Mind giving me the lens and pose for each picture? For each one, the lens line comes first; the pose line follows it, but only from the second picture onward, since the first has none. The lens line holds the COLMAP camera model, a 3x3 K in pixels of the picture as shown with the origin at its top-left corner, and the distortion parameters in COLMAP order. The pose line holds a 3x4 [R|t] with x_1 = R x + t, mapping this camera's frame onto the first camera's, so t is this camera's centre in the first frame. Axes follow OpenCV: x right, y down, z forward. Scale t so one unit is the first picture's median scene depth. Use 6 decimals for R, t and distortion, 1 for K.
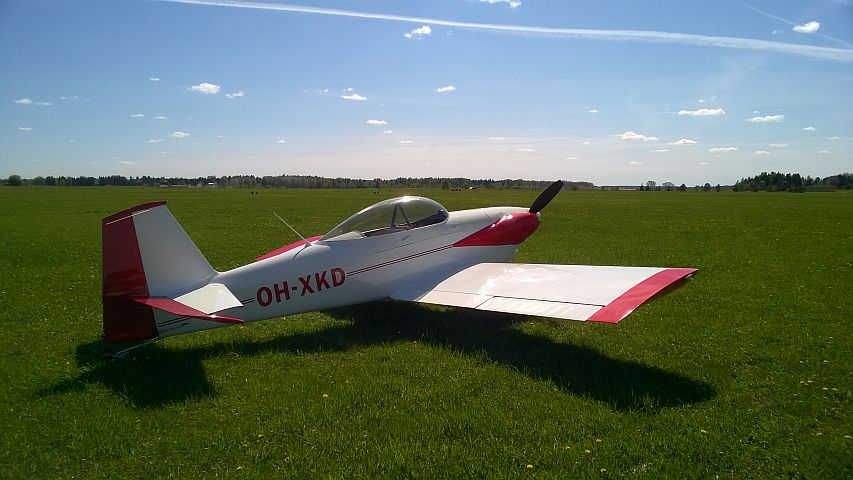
lens RADIAL K [[654.0, 0, 432.7], [0, 654.0, 244.7], [0, 0, 1]] dist [0.022073, -0.068586]
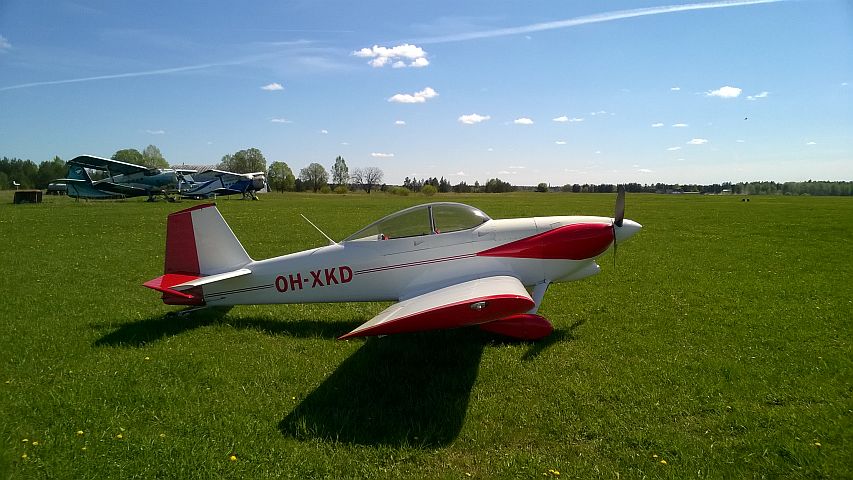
lens RADIAL K [[654.0, 0, 430.0], [0, 654.0, 236.0], [0, 0, 1]] dist [0.022073, -0.068586]
pose [[0.725409, 0.046757, -0.686728, 0.695484], [-0.062896, 0.998019, 0.001513, -0.025125], [0.685438, 0.042095, 0.726913, 0.289753]]
